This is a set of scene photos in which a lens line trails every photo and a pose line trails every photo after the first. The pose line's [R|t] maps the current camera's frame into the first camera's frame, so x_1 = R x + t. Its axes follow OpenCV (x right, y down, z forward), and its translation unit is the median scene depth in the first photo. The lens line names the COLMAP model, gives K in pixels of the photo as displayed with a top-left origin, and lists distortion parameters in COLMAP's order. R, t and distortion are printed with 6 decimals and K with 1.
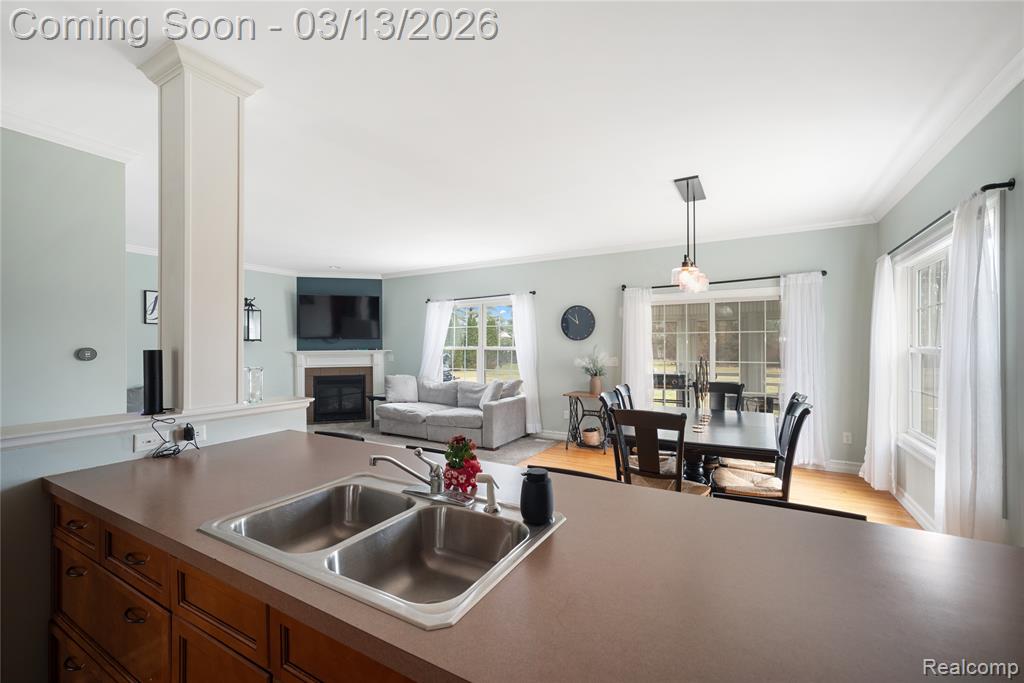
lens RADIAL K [[429.4, 0, 511.3], [0, 429.4, 344.0], [0, 0, 1]] dist [-0.008315, 0.007425]
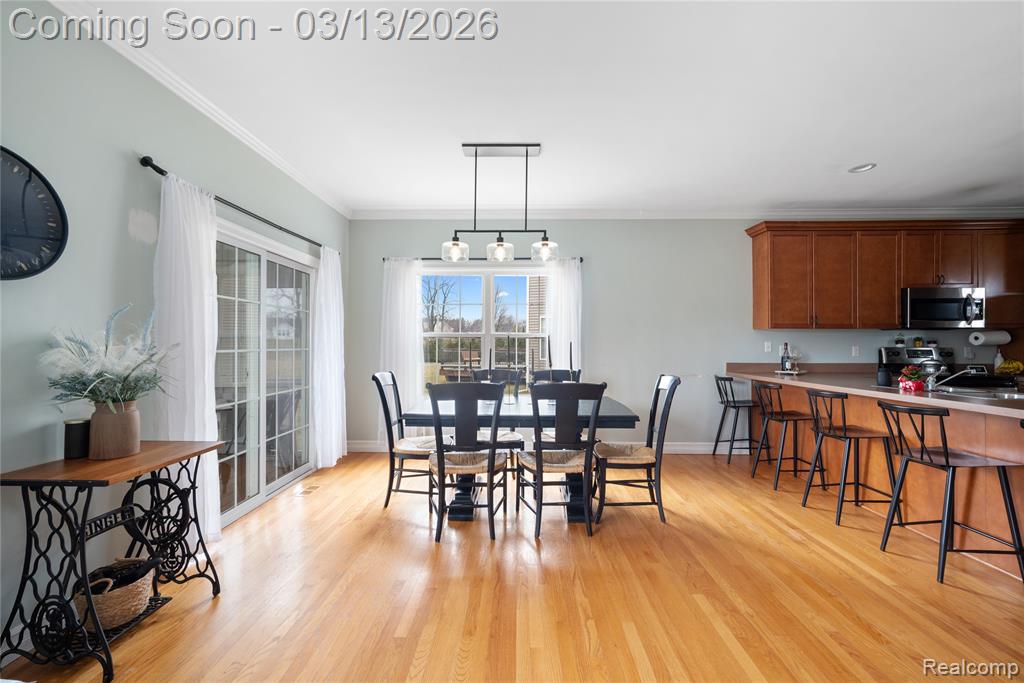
lens RADIAL K [[429.4, 0, 508.1], [0, 429.4, 344.4], [0, 0, 1]] dist [-0.008315, 0.007425]
pose [[-0.479903, 0.010211, 0.877262, -0.213171], [0.001075, 0.999938, -0.011051, 0.032889], [-0.877321, -0.004360, -0.479884, 0.807474]]
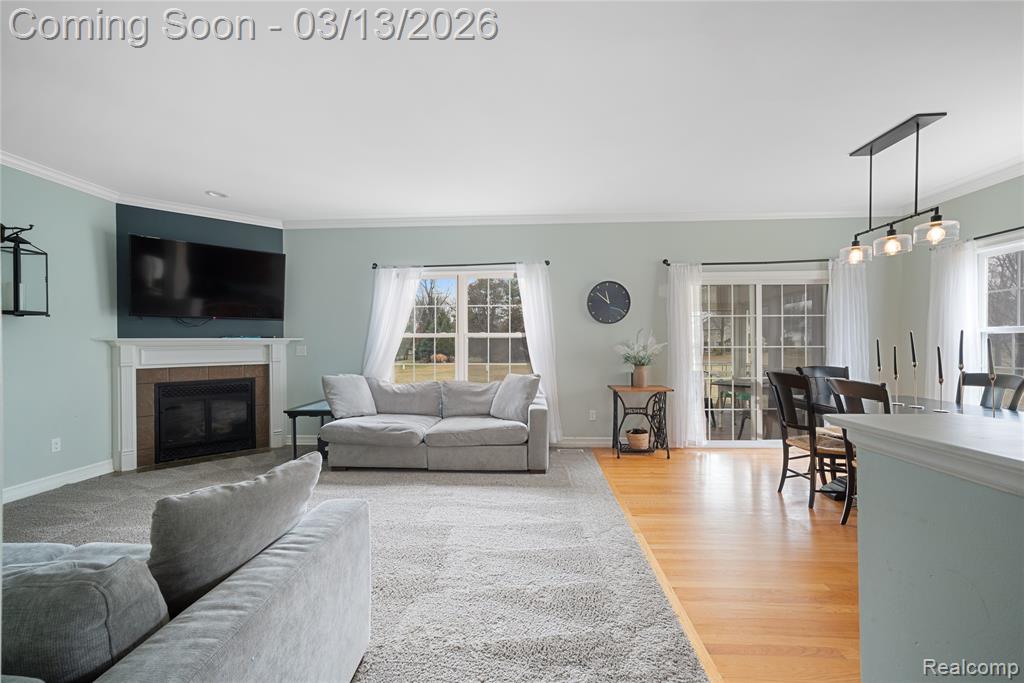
lens RADIAL K [[429.4, 0, 510.4], [0, 429.4, 341.8], [0, 0, 1]] dist [-0.008315, 0.007425]
pose [[0.886561, 0.002251, 0.462606, -0.373738], [0.001369, 0.999971, -0.007489, 0.030602], [-0.462610, 0.007273, 0.886532, 0.342401]]
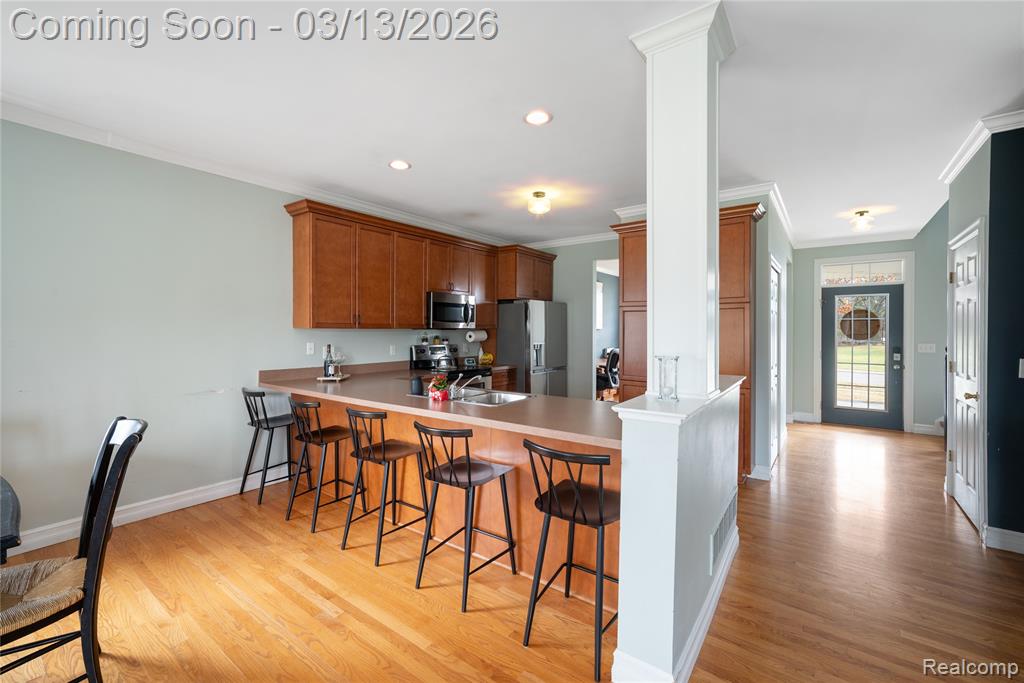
lens RADIAL K [[429.4, 0, 509.4], [0, 429.4, 331.3], [0, 0, 1]] dist [-0.008315, 0.007425]
pose [[-0.992841, 0.004234, 0.119371, -0.145748], [0.004332, 0.999990, 0.000561, 0.004883], [-0.119368, 0.001074, -0.992850, 0.649955]]
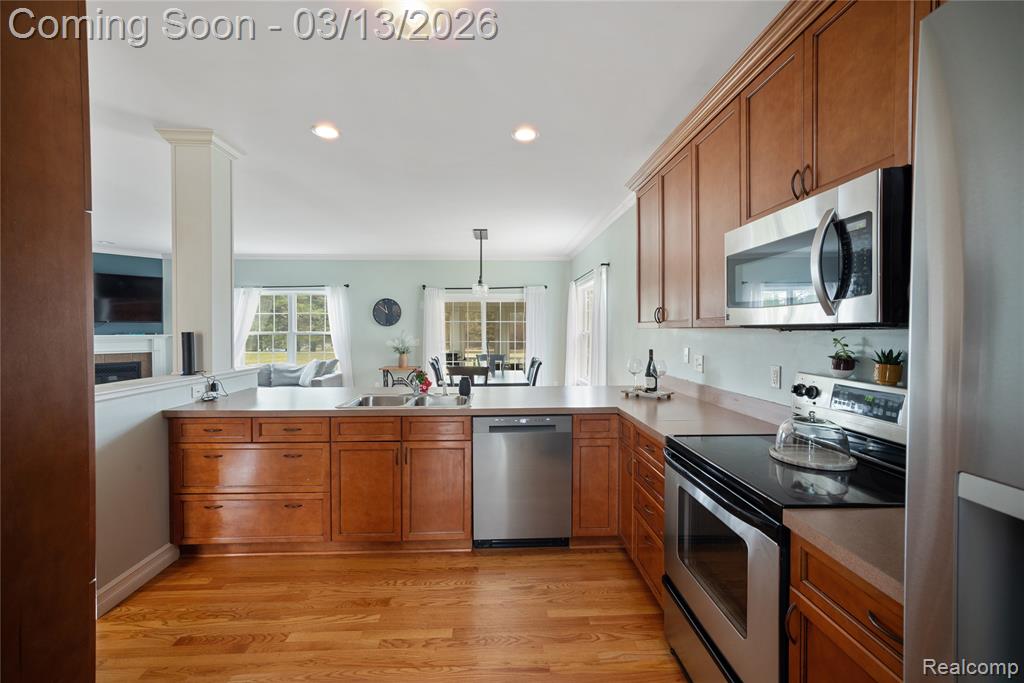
lens RADIAL K [[429.4, 0, 513.7], [0, 429.4, 332.6], [0, 0, 1]] dist [-0.008315, 0.007425]
pose [[0.843134, -0.001697, 0.537700, -0.200278], [-0.002559, 0.999971, 0.007170, 0.000671], [-0.537697, -0.007421, 0.843105, -0.251667]]
